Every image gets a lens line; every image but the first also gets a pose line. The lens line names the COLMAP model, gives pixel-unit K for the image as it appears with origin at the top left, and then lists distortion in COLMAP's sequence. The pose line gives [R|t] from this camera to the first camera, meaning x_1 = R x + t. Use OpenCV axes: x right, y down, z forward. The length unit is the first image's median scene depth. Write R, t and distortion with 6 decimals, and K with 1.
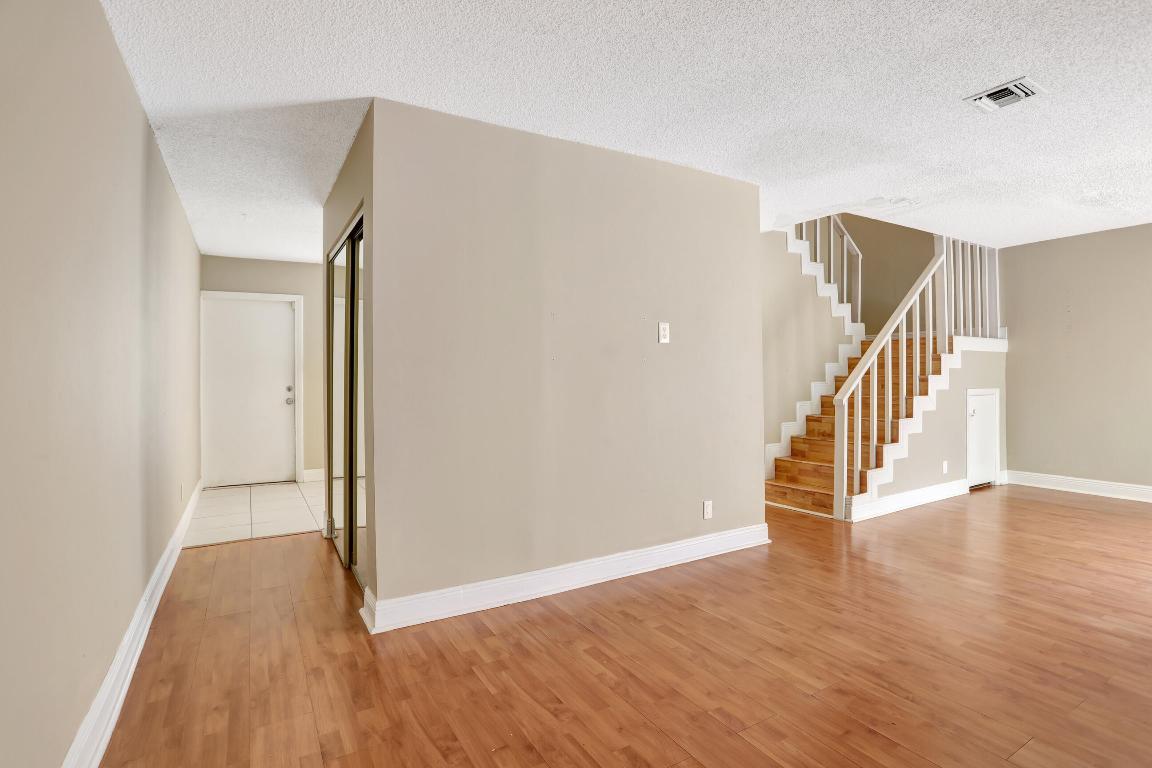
lens RADIAL K [[564.1, 0, 582.4], [0, 564.1, 378.1], [0, 0, 1]] dist [-0.054401, 0.019811]
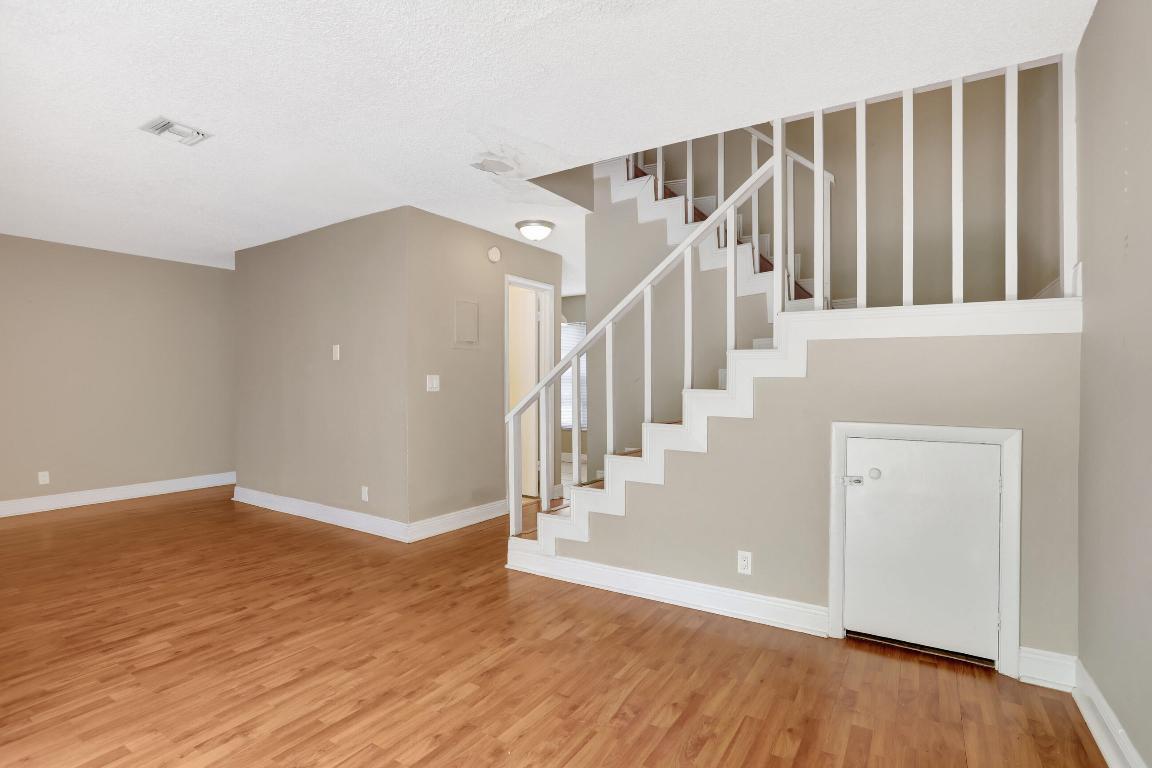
lens RADIAL K [[564.1, 0, 569.3], [0, 564.1, 380.3], [0, 0, 1]] dist [-0.054401, 0.019811]
pose [[0.441503, 0.009045, -0.897214, 1.590074], [-0.010918, 0.999929, 0.004708, -0.024782], [0.897193, 0.007717, 0.441571, 0.902056]]
